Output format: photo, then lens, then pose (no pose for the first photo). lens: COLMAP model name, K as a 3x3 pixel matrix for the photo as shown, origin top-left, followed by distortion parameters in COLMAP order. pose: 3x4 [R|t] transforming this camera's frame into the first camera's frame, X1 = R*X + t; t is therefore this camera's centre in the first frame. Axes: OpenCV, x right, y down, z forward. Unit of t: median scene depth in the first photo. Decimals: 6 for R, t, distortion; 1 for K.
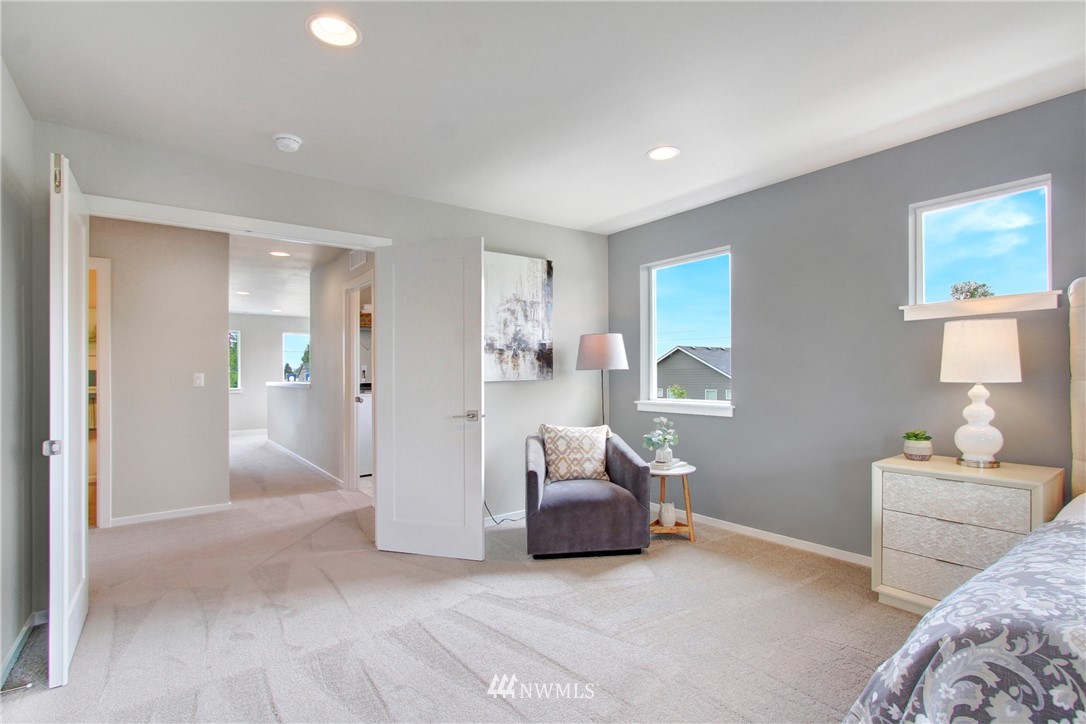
lens RADIAL K [[511.4, 0, 547.4], [0, 511.4, 368.1], [0, 0, 1]] dist [-0.015367, 0.000458]
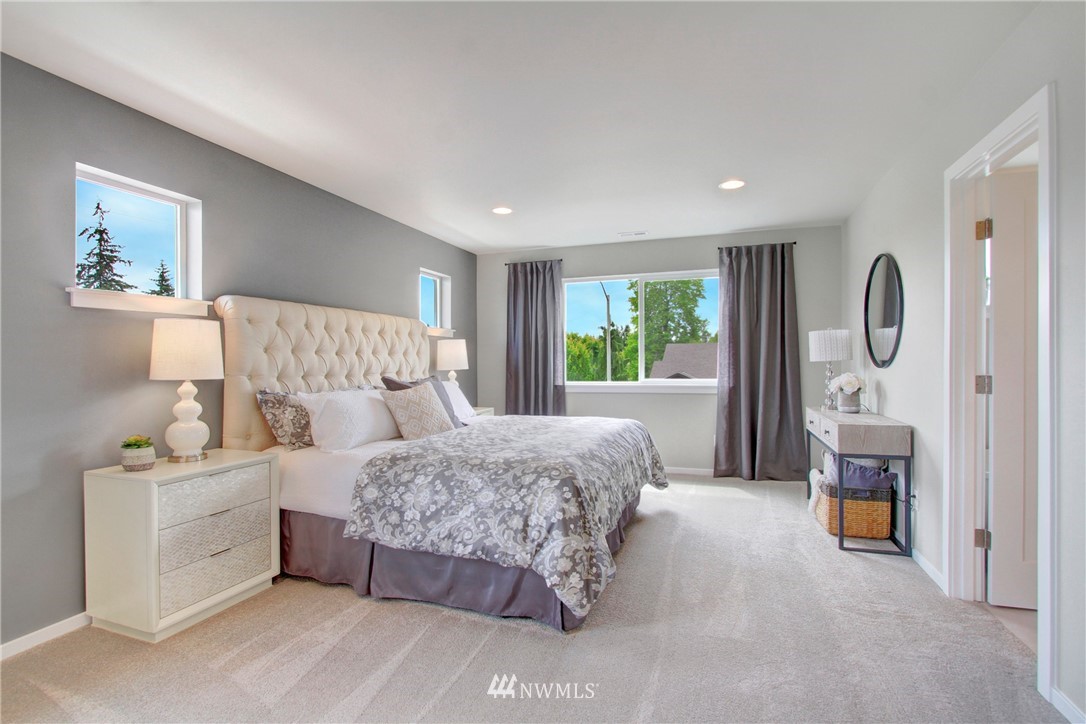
lens RADIAL K [[511.4, 0, 547.4], [0, 511.4, 368.1], [0, 0, 1]] dist [-0.015367, 0.000458]
pose [[-0.554414, 0.005686, 0.832222, -0.420363], [0.002721, 0.999984, -0.005020, 0.011955], [-0.832237, -0.000519, -0.554420, 0.965074]]
